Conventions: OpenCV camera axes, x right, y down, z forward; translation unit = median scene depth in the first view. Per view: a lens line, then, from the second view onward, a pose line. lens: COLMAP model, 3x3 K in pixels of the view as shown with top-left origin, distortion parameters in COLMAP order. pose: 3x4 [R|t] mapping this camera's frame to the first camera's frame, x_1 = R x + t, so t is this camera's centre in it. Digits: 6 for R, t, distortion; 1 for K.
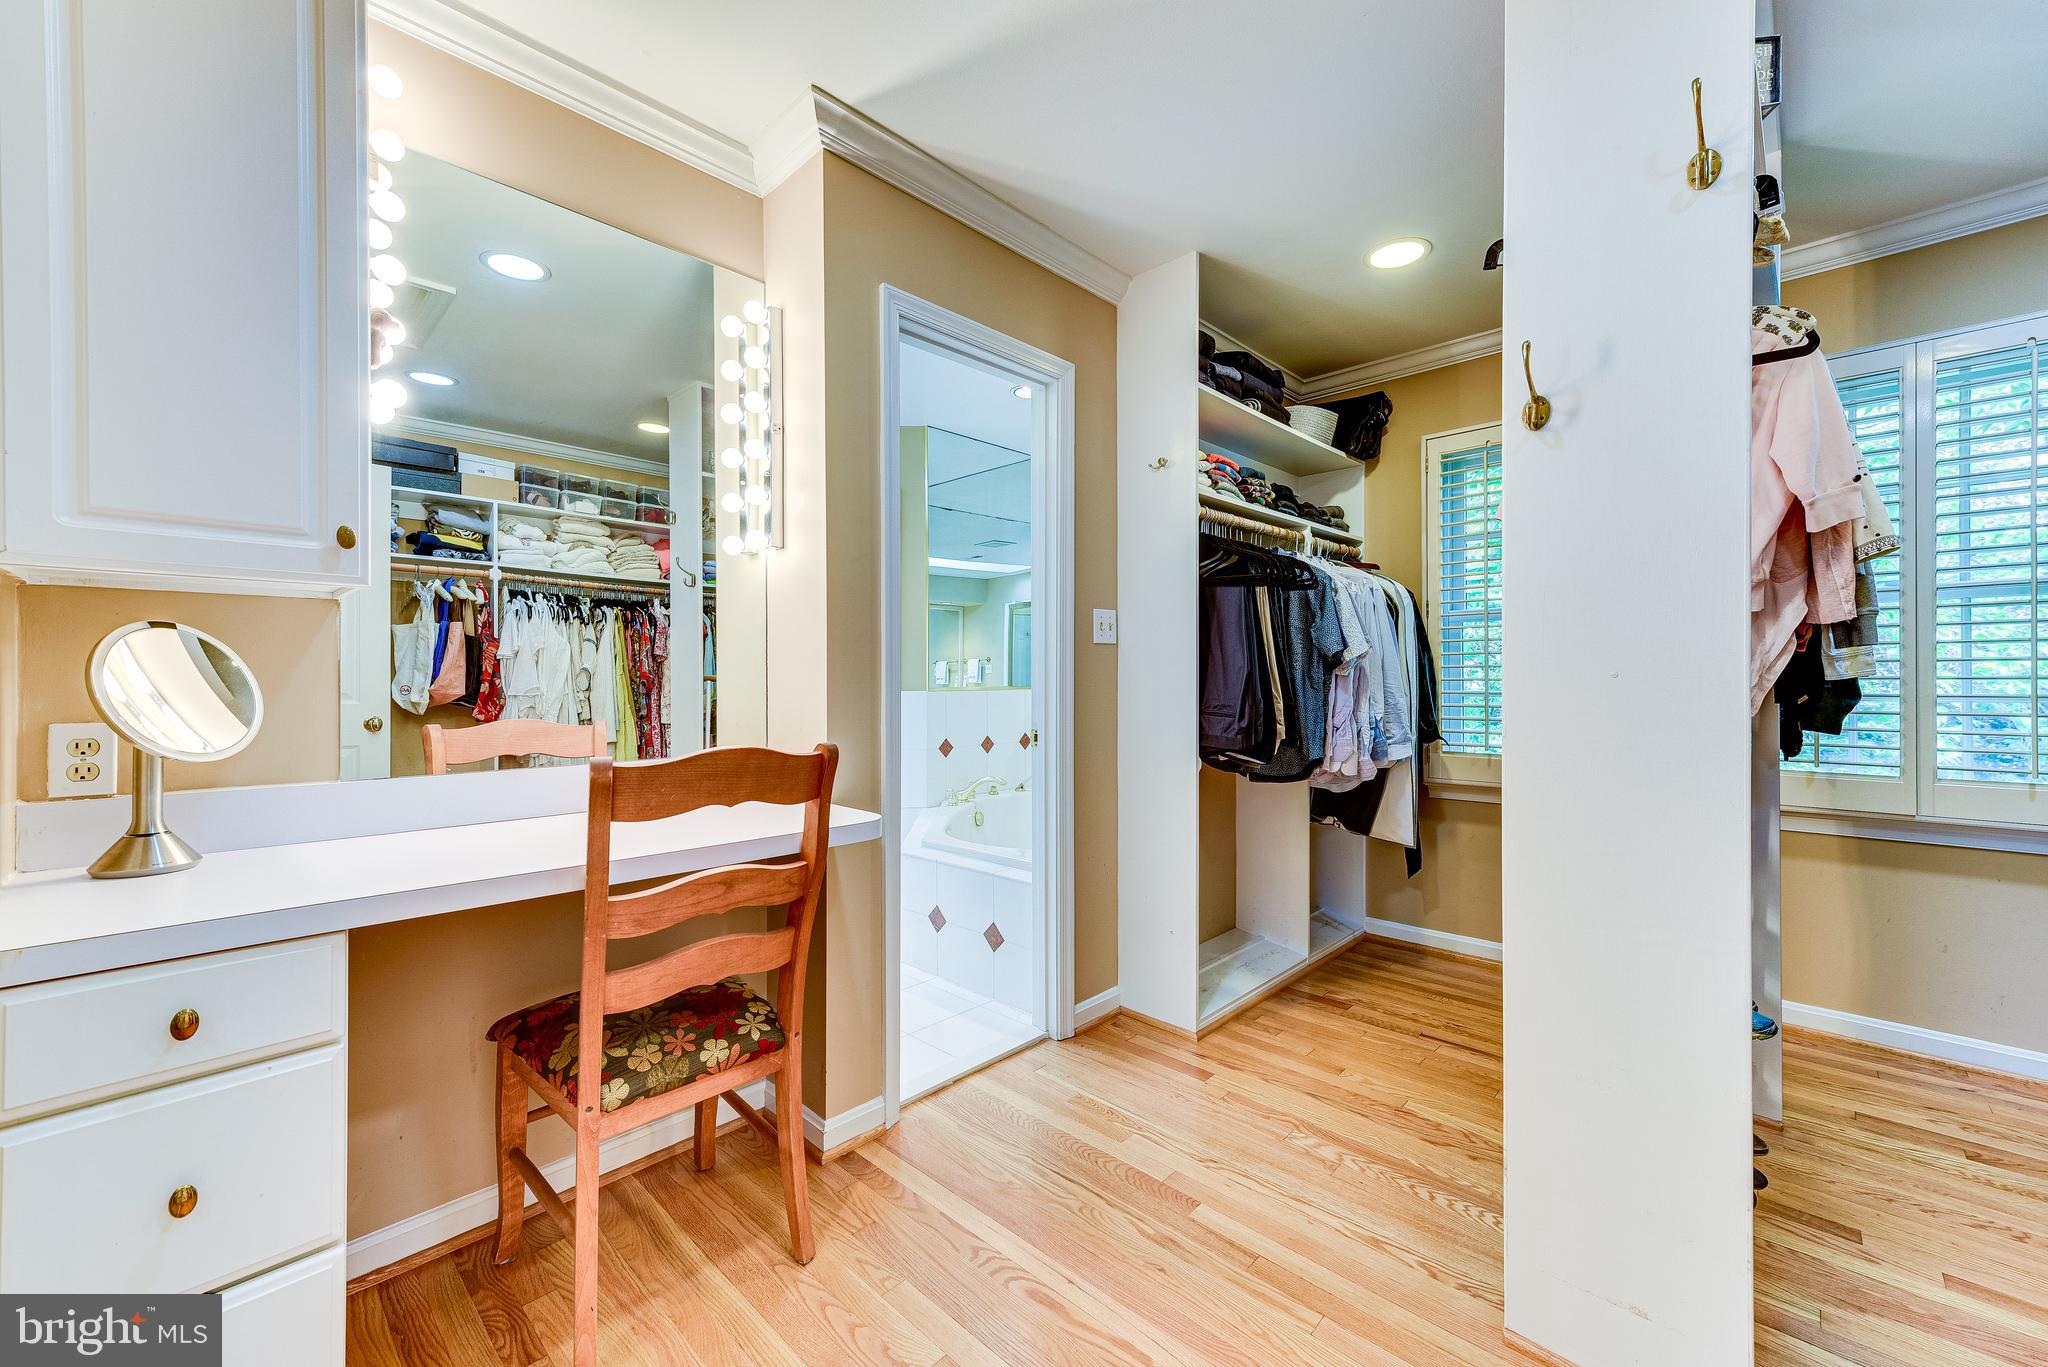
lens RADIAL K [[809.5, 0, 1027.8], [0, 809.5, 675.7], [0, 0, 1]] dist [0.010989, -0.000249]
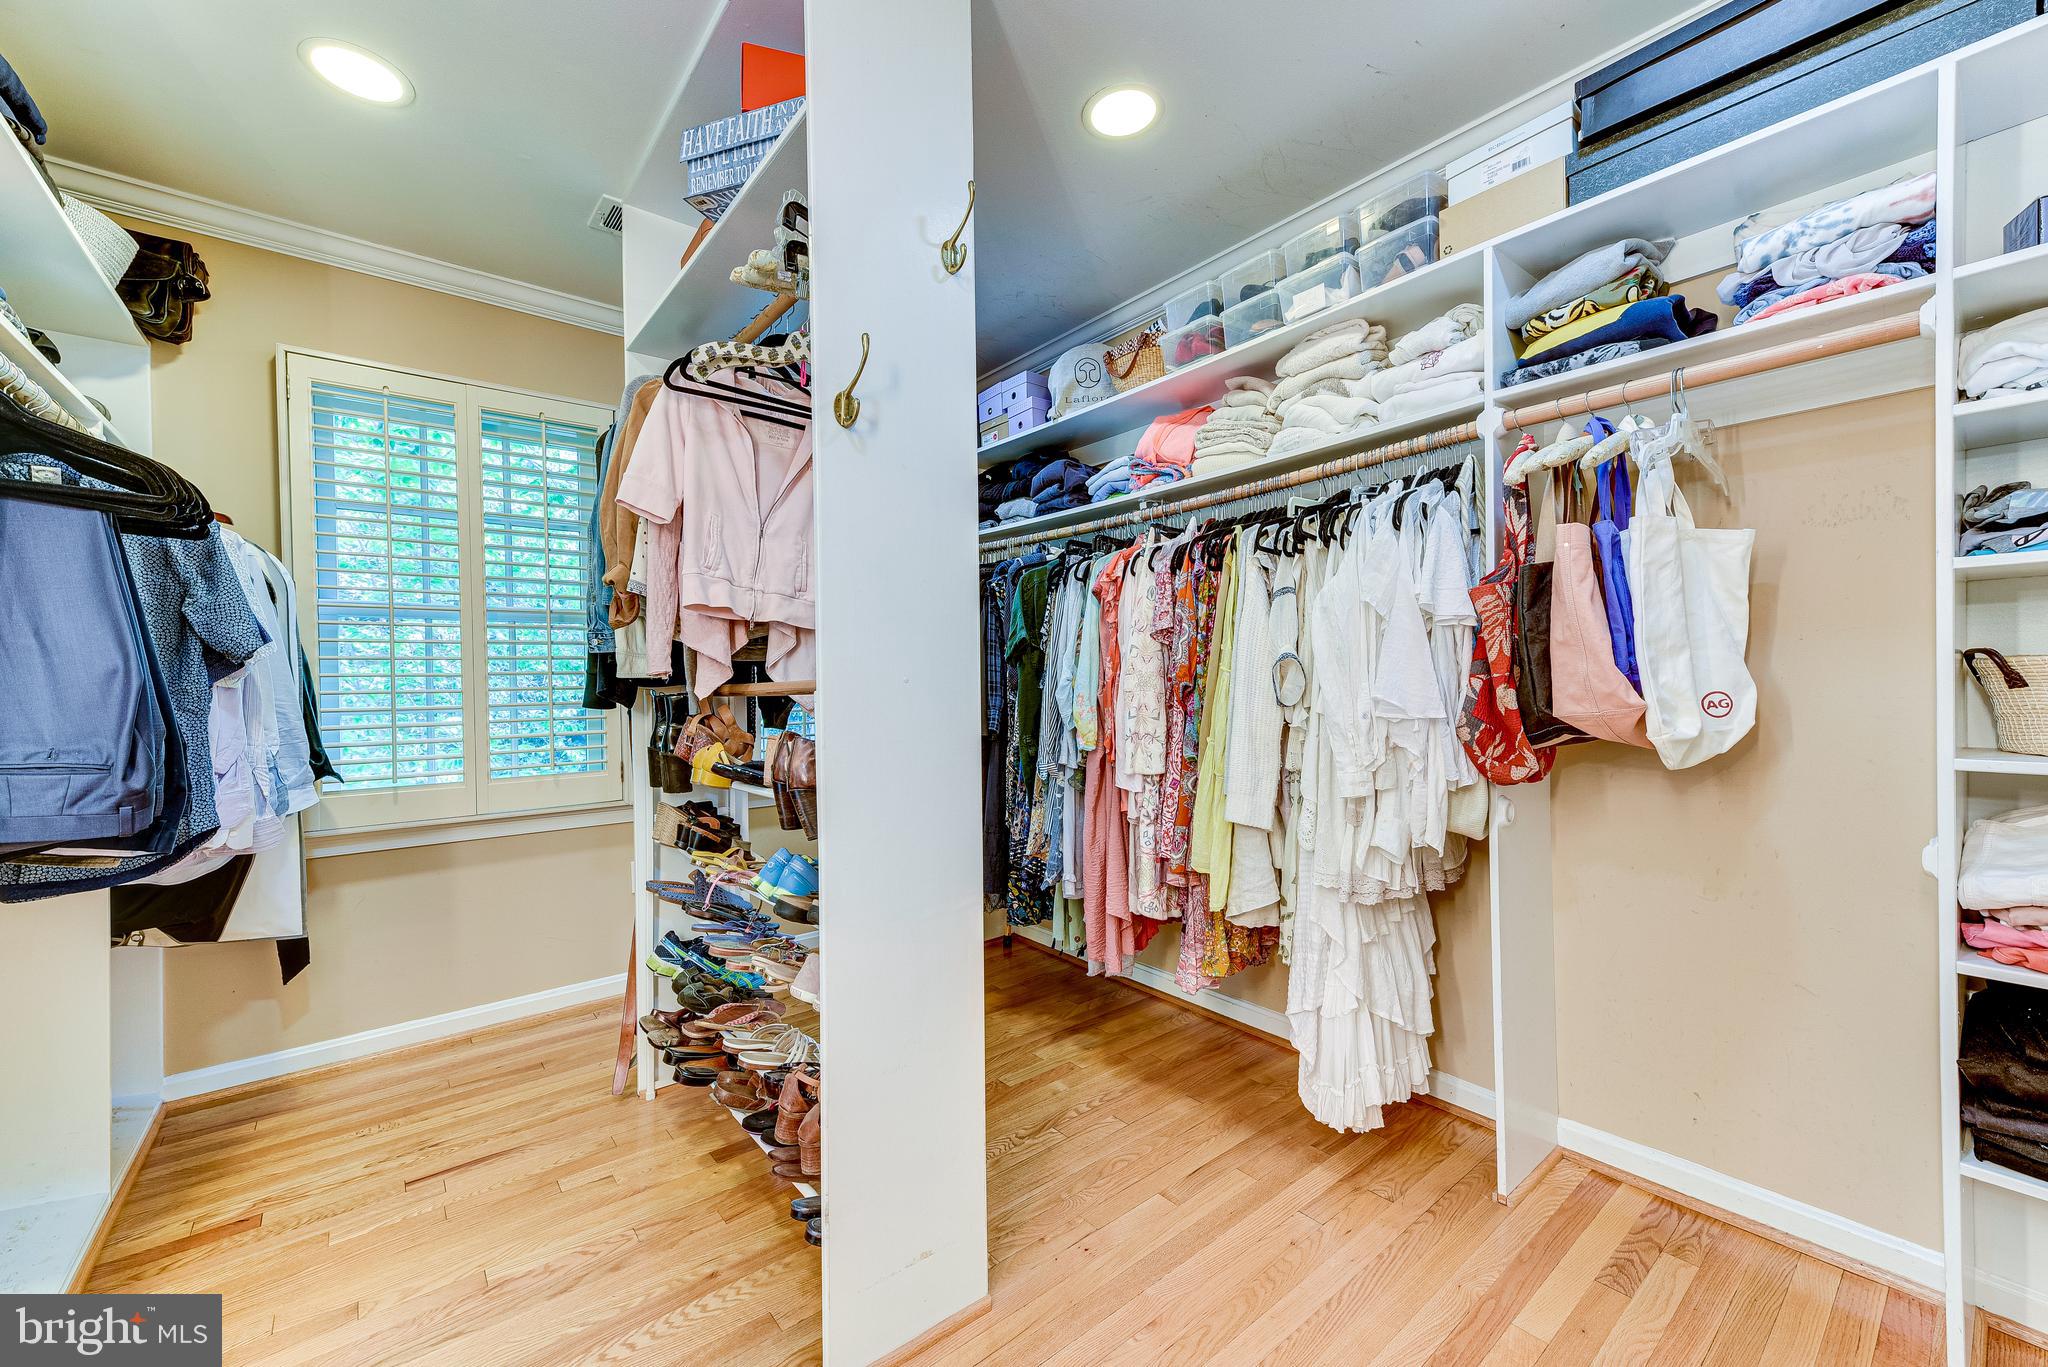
lens RADIAL K [[809.5, 0, 1027.8], [0, 809.5, 675.7], [0, 0, 1]] dist [0.010989, -0.000249]
pose [[0.125972, 0.000612, 0.992034, -0.146028], [0.013477, 0.999906, -0.002328, 0.000171], [-0.991942, 0.013663, 0.125952, 0.313244]]
